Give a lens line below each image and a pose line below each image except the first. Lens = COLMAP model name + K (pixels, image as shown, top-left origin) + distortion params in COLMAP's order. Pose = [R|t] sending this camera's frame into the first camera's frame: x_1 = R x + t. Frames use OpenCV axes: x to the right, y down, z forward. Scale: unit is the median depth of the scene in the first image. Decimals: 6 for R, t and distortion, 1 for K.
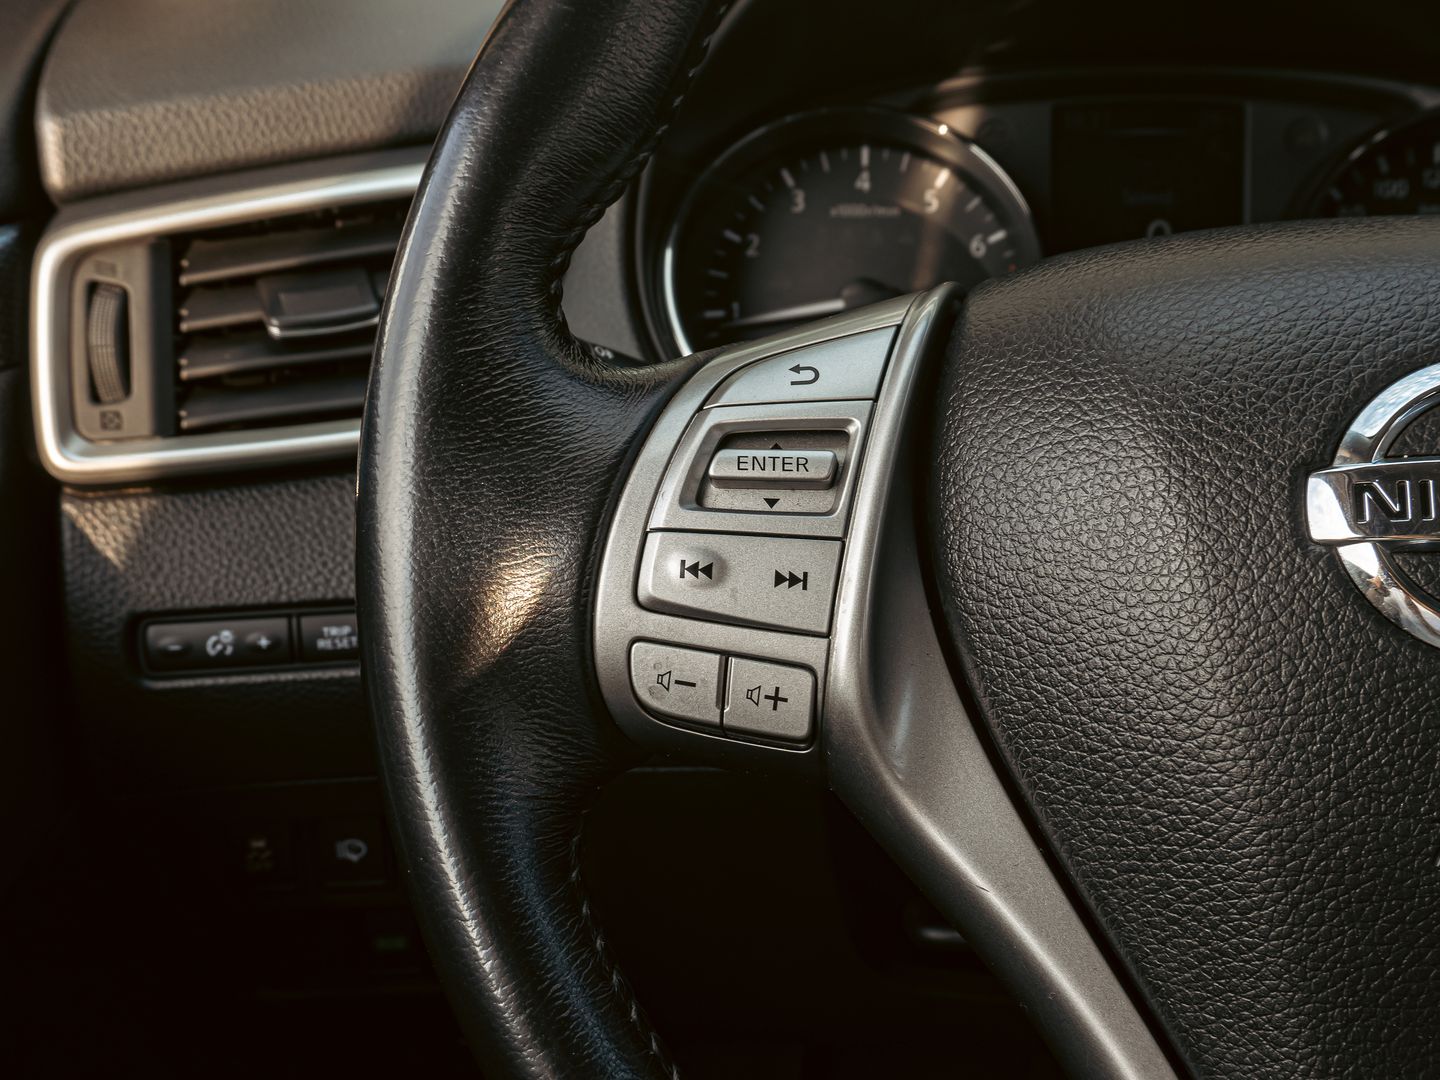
lens RADIAL K [[1645.2, 0, 727.3], [0, 1645.2, 536.8], [0, 0, 1]] dist [0.004060, 0.000000]
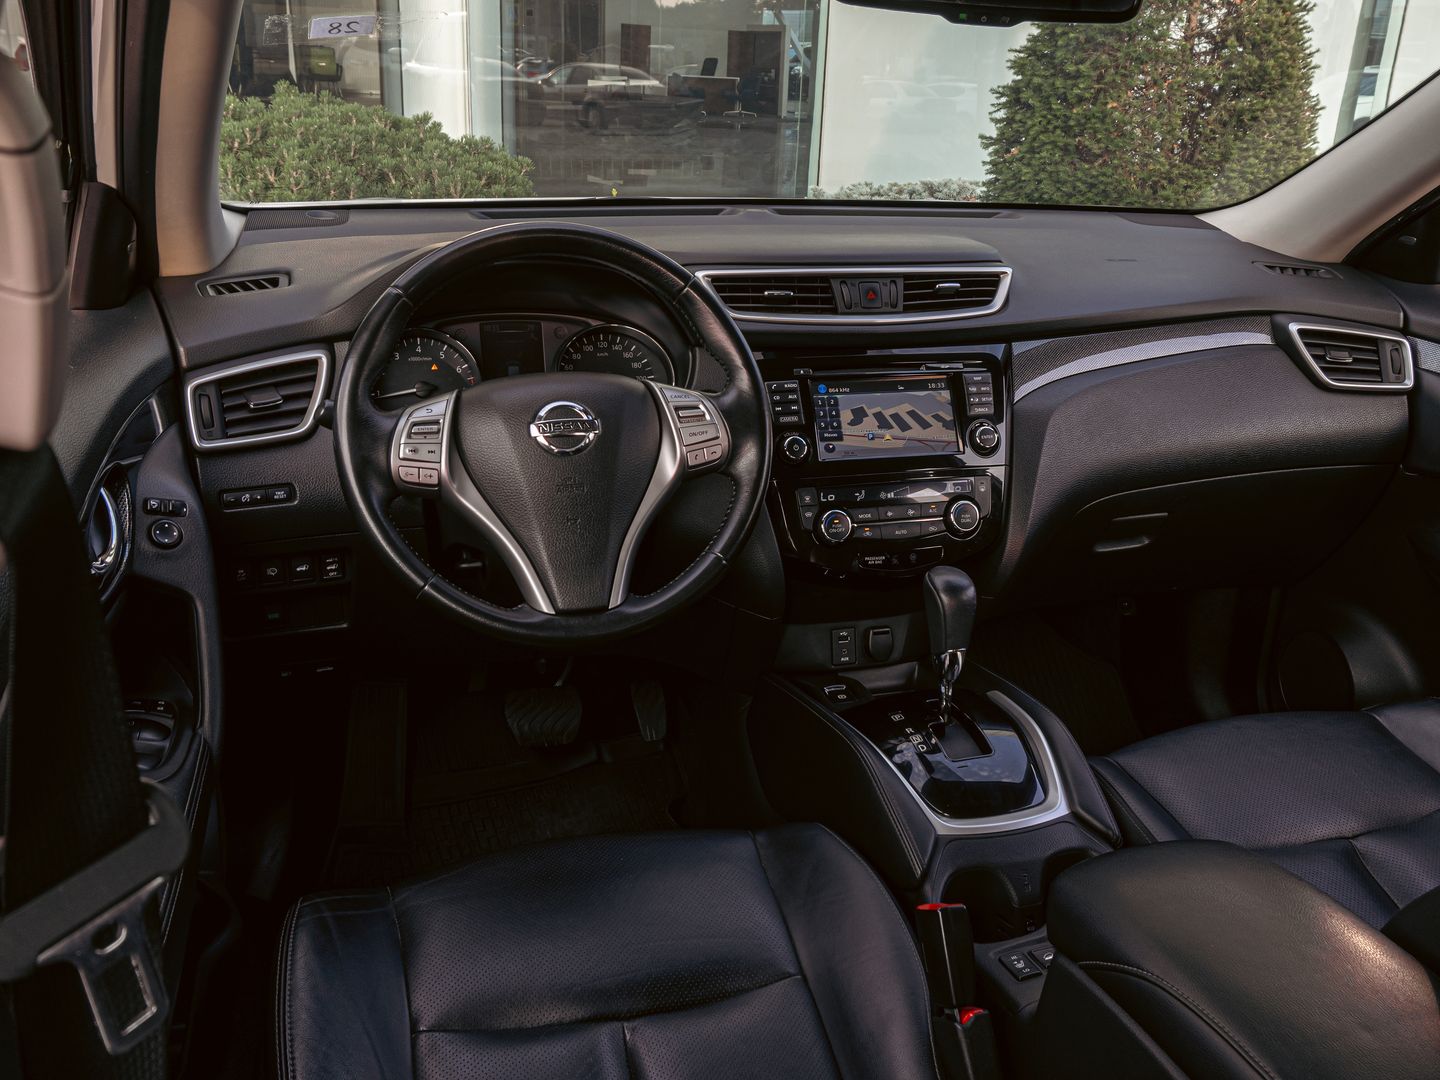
lens RADIAL K [[1436.2, 0, 774.3], [0, 1436.2, 532.1], [0, 0, 1]] dist [-0.004742, 0.000000]
pose [[0.928373, -0.071152, 0.364776, -0.560936], [0.079363, 0.996817, -0.007545, 0.358030], [-0.363078, 0.035955, 0.931065, -3.168095]]
